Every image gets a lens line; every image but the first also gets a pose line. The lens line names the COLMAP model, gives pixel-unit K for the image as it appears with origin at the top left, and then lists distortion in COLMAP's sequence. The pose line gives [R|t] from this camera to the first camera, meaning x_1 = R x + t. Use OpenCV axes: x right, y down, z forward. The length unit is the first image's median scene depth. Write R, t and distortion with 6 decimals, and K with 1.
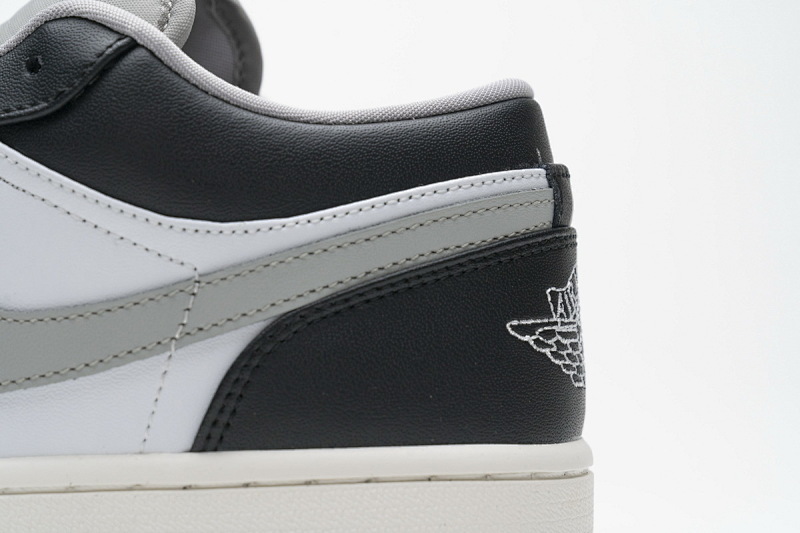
lens RADIAL K [[1543.9, 0, 400.0], [0, 1543.9, 266.5], [0, 0, 1]] dist [0.021969, 0.154736]
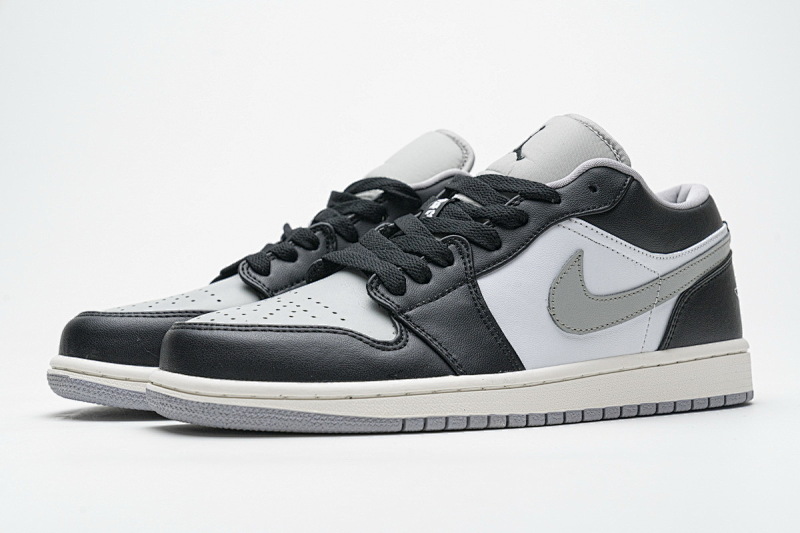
lens RADIAL K [[1543.9, 0, 400.0], [0, 1543.9, 266.5], [0, 0, 1]] dist [0.021969, 0.154736]
pose [[0.831214, -0.044522, 0.554167, -1.775760], [0.032213, 0.998971, 0.031941, -0.098606], [-0.555019, -0.008699, 0.831792, -0.757911]]
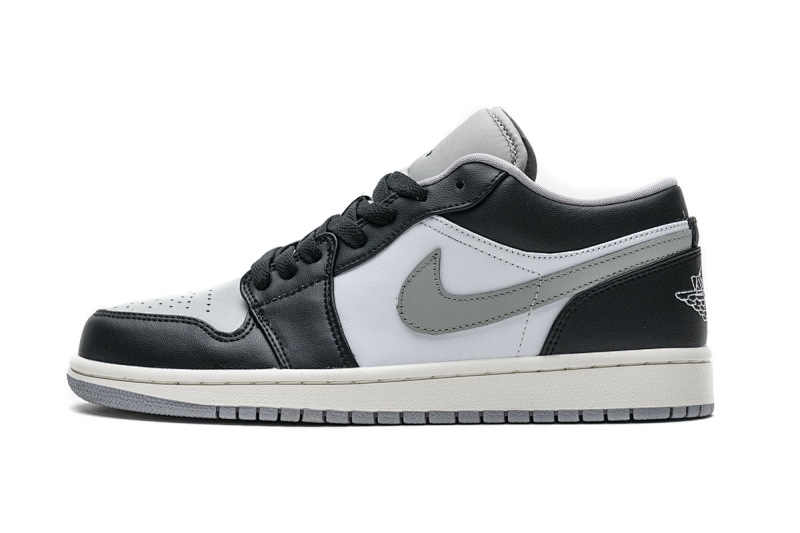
lens RADIAL K [[1543.9, 0, 400.0], [0, 1543.9, 266.5], [0, 0, 1]] dist [0.021969, 0.154736]
pose [[0.999407, -0.034426, 0.000626, -0.334582], [0.034395, 0.999010, 0.028227, -0.080035], [-0.001597, -0.028189, 0.999601, -1.243625]]
